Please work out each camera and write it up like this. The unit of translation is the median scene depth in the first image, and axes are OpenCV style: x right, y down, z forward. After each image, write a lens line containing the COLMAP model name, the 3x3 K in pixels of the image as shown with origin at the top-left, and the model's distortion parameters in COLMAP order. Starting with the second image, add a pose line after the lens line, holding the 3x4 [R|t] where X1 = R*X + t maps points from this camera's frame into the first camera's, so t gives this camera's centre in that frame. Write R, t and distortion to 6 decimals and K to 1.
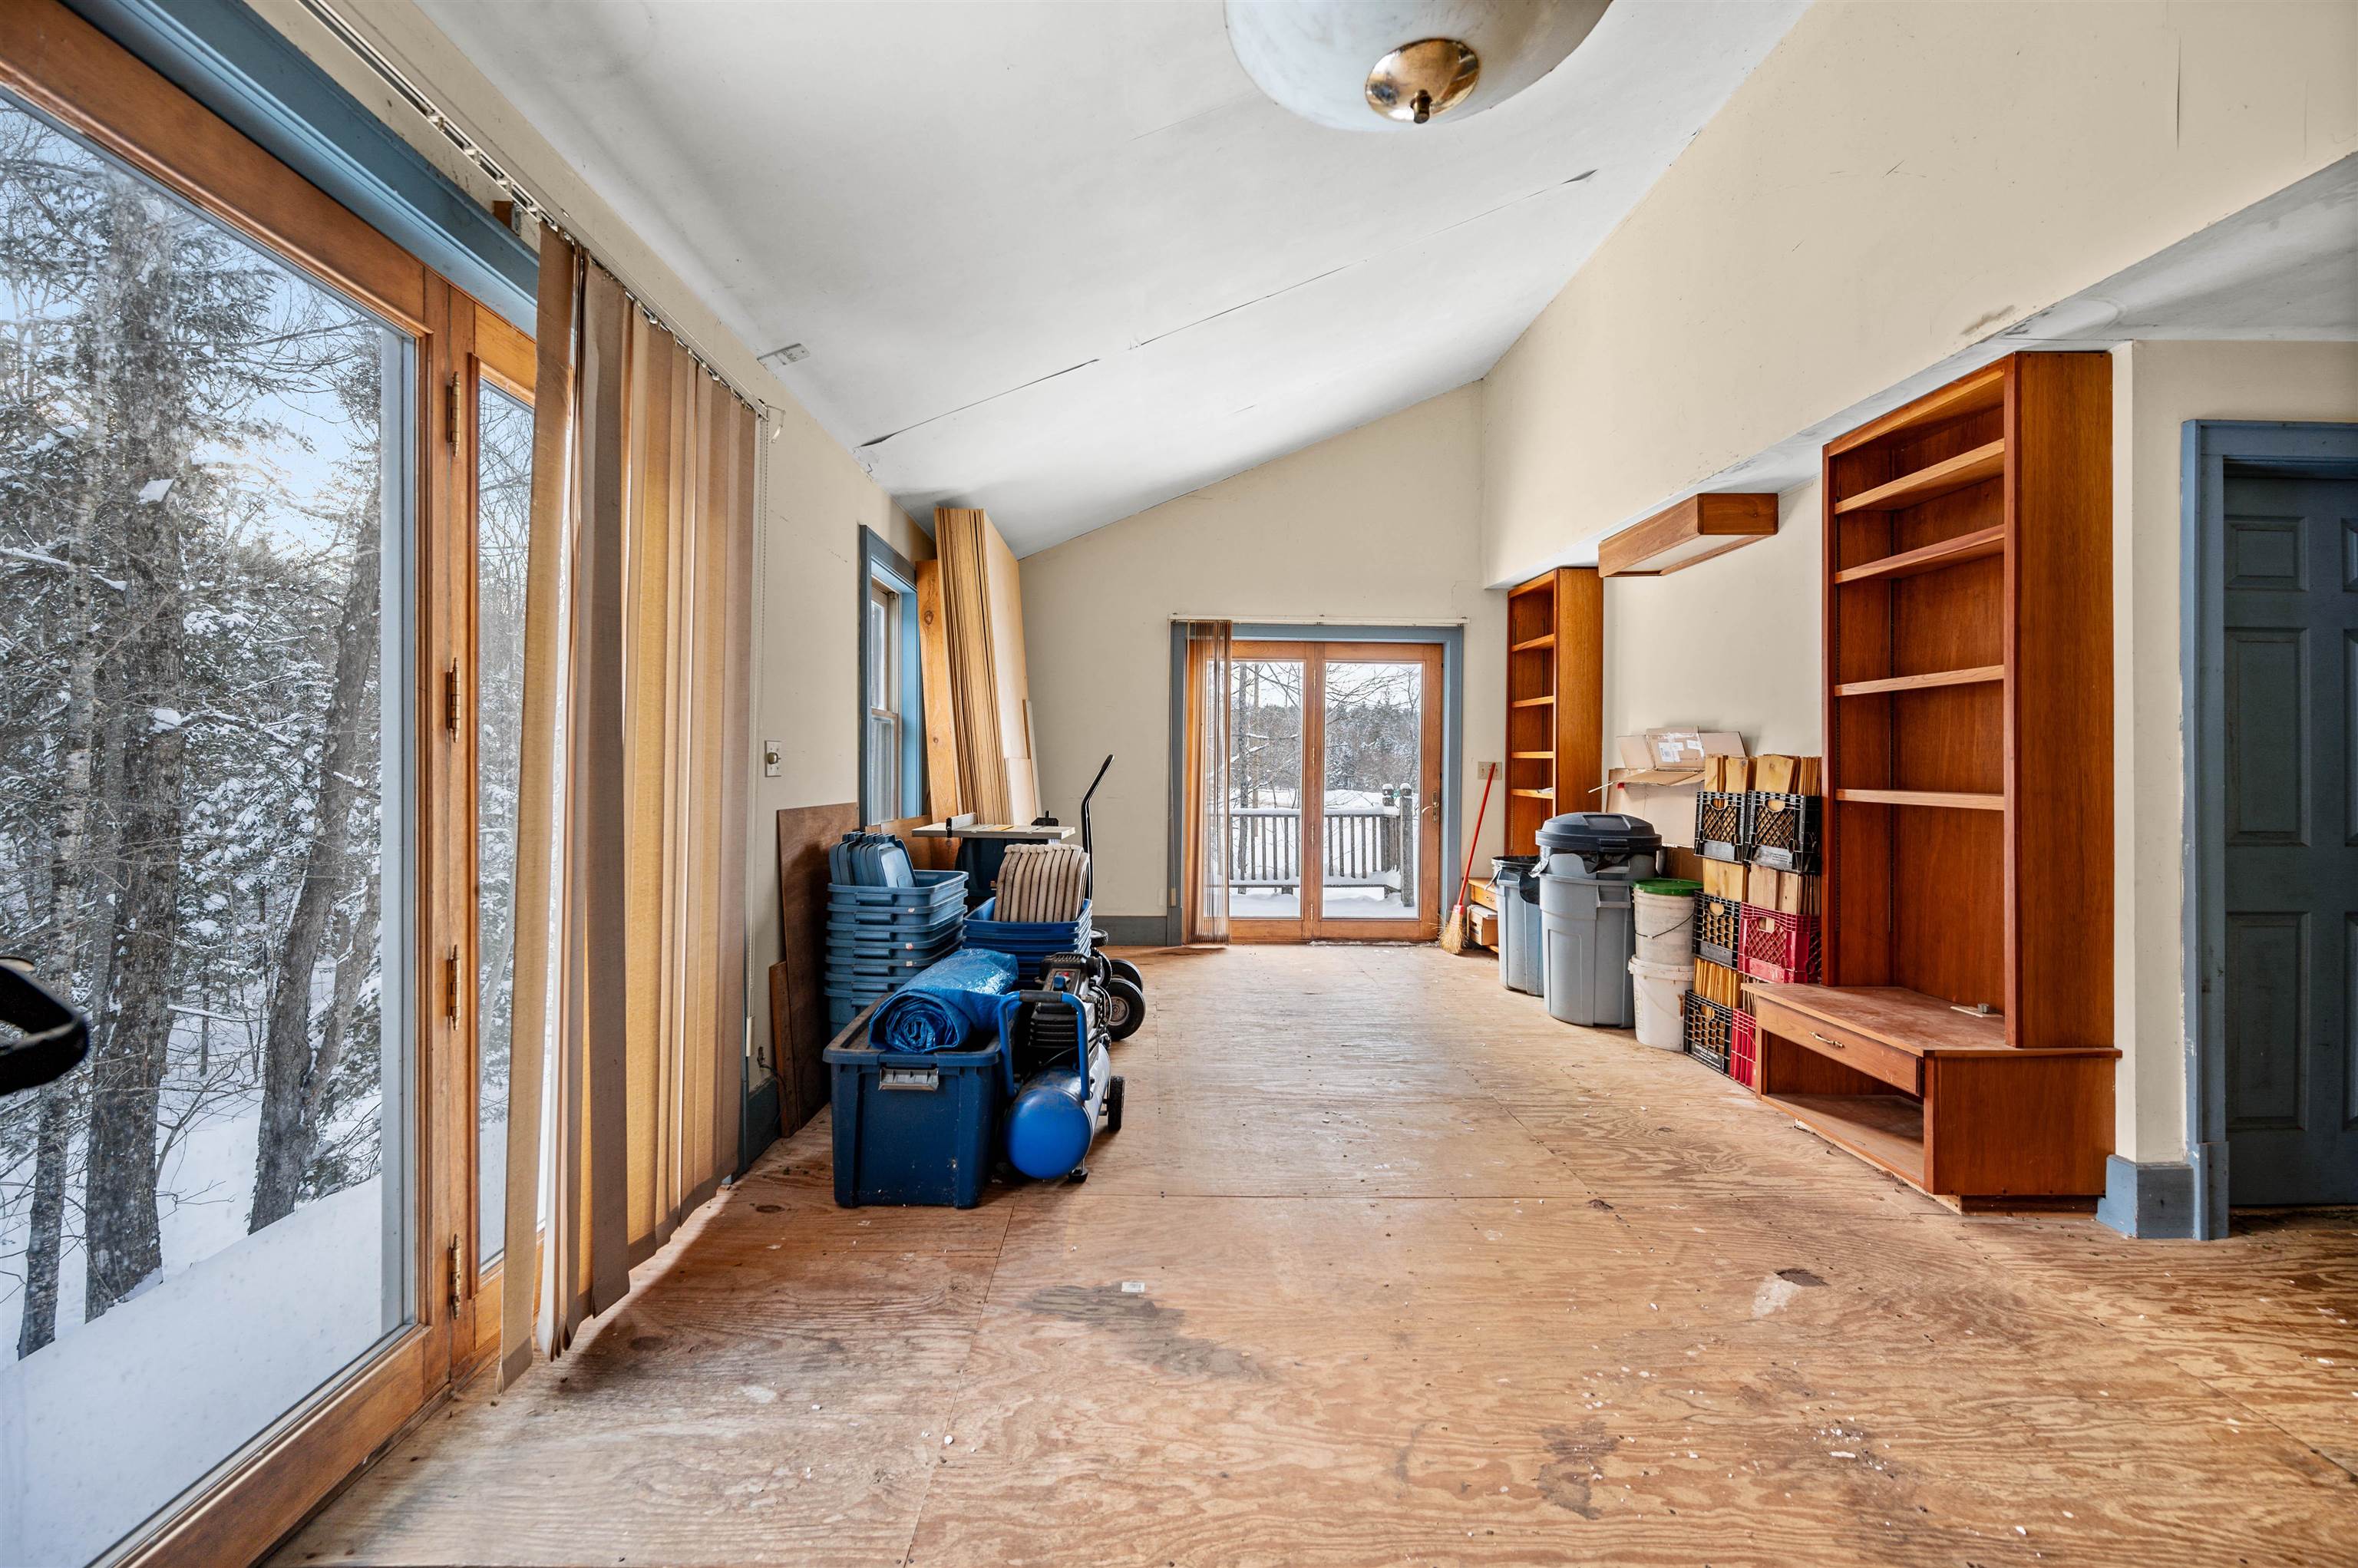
lens RADIAL K [[931.4, 0, 1174.3], [0, 931.4, 773.3], [0, 0, 1]] dist [-0.002440, 0.000102]
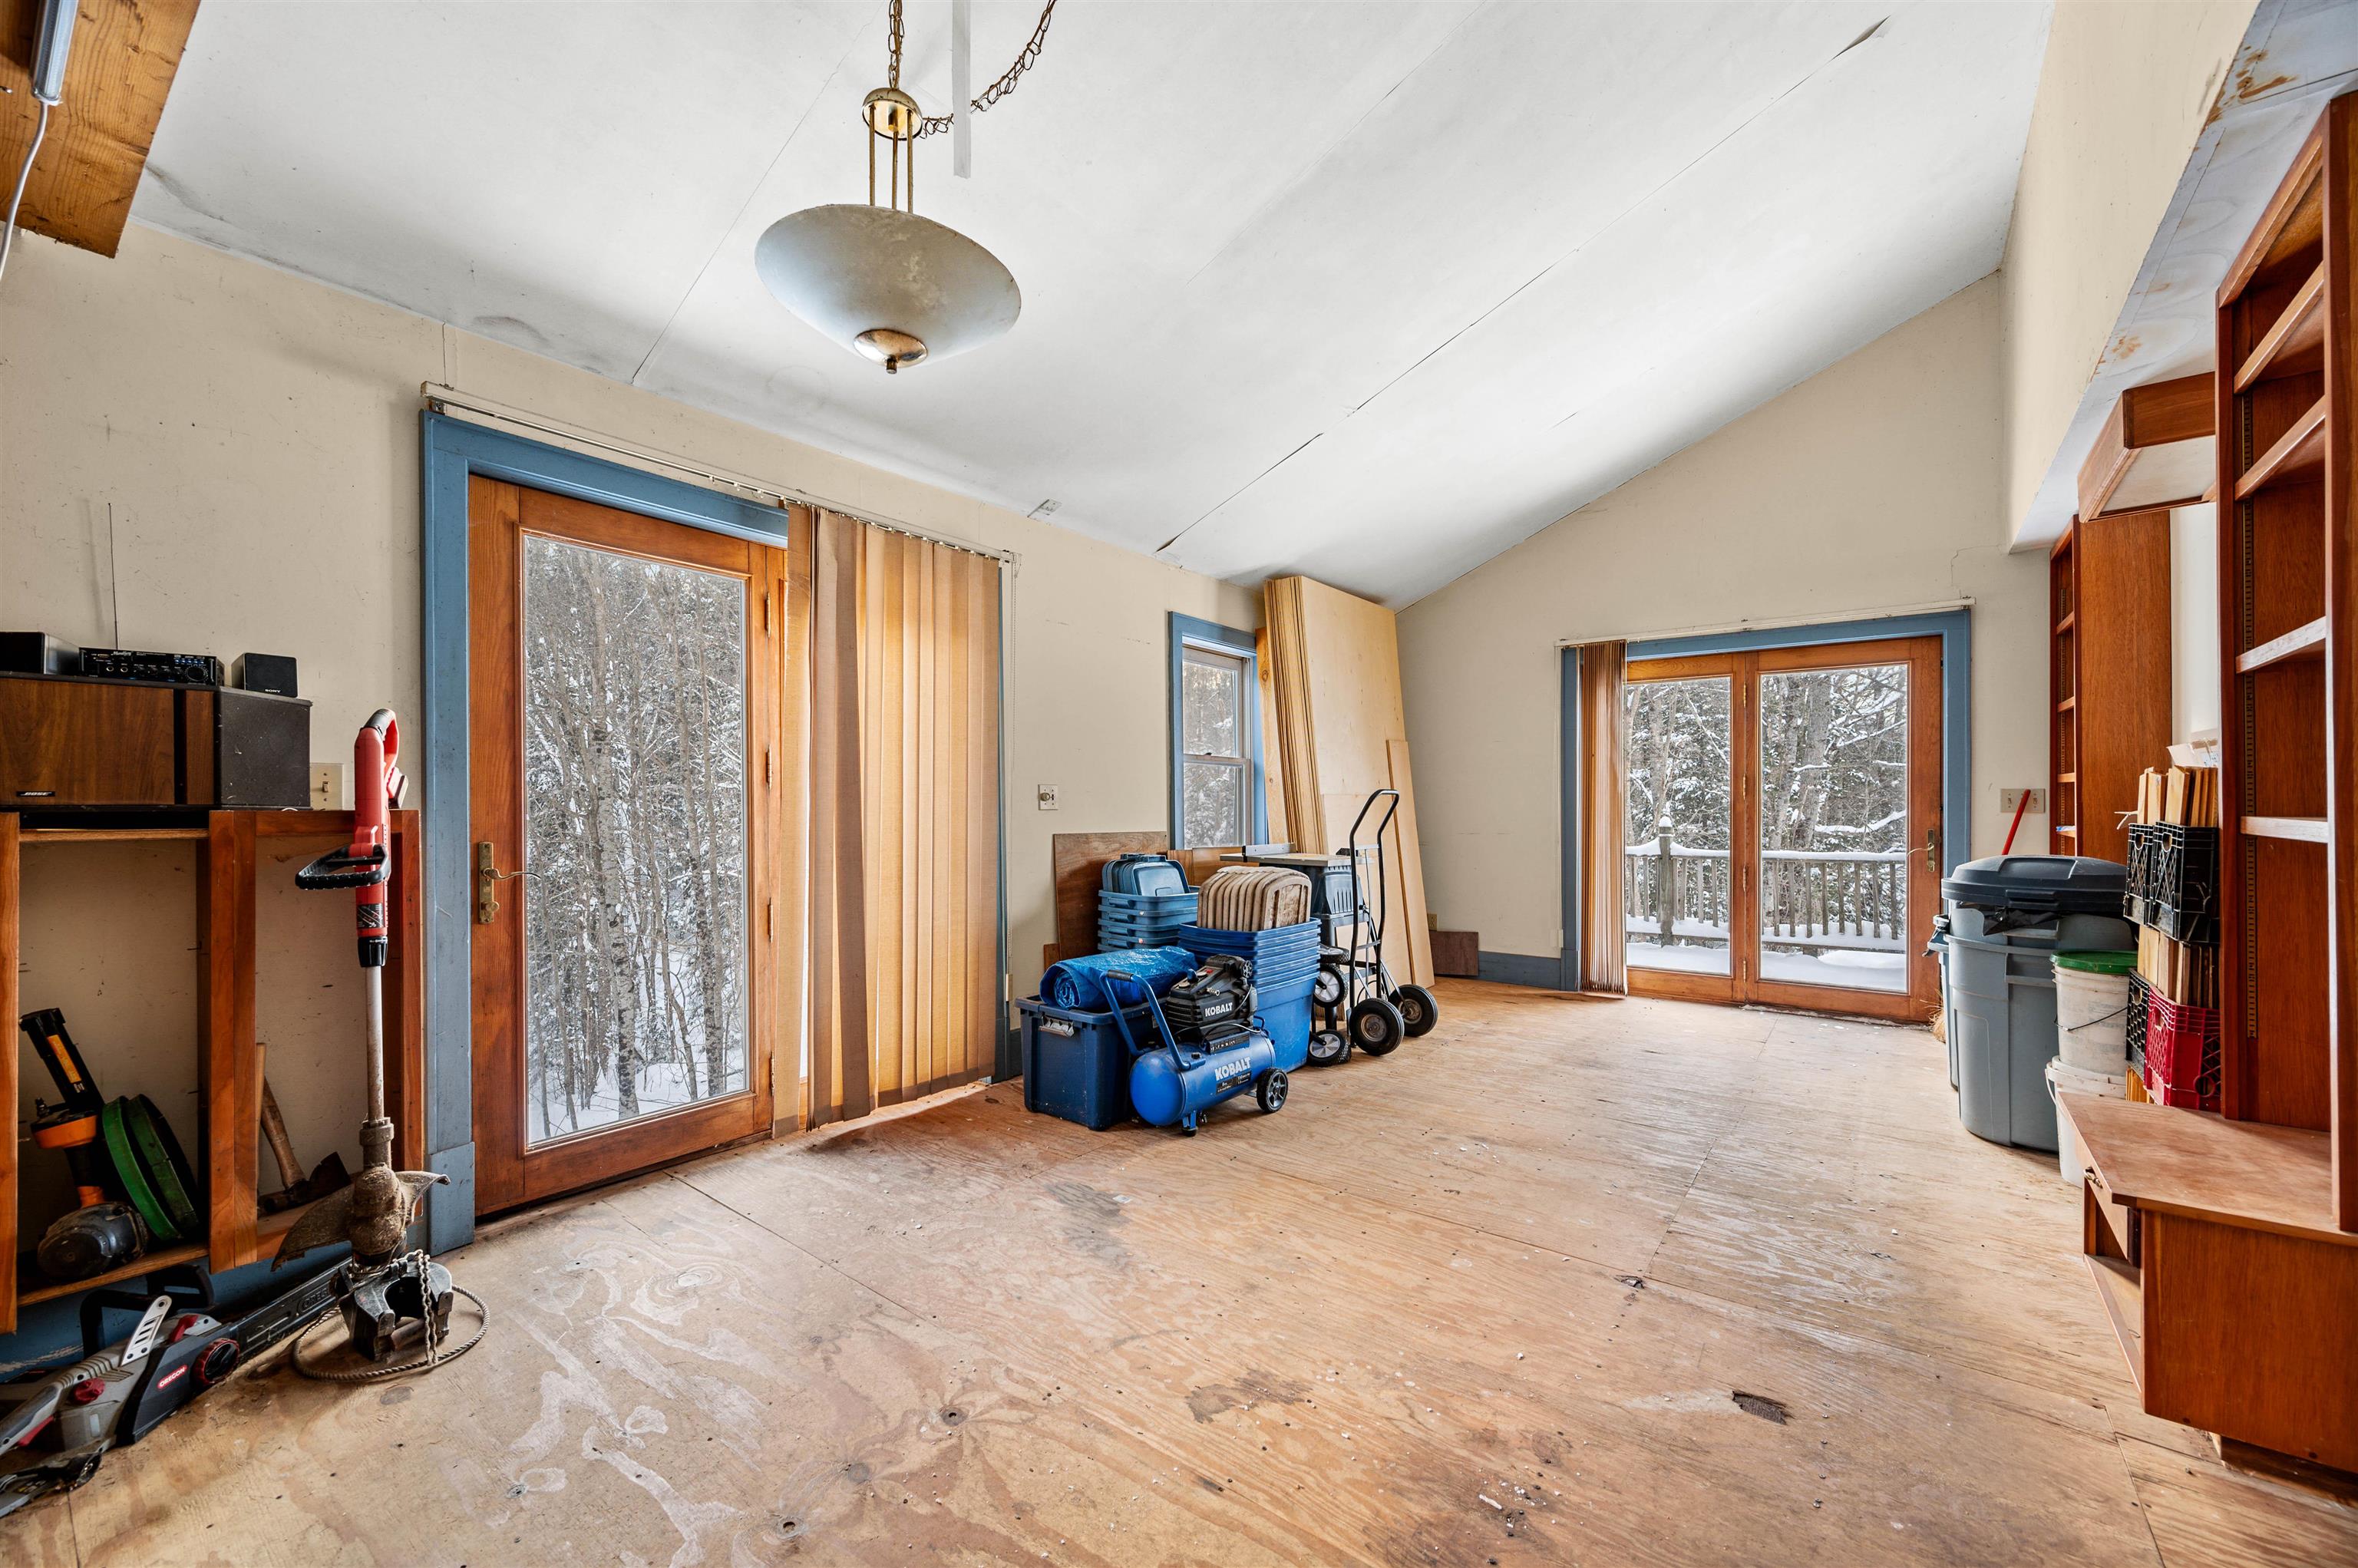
lens RADIAL K [[931.4, 0, 1177.0], [0, 931.4, 819.7], [0, 0, 1]] dist [-0.002440, 0.000102]
pose [[0.776345, -0.002397, -0.630304, 0.561364], [0.004602, 0.999988, 0.001865, 0.015402], [0.630291, -0.004349, 0.776347, 0.030582]]
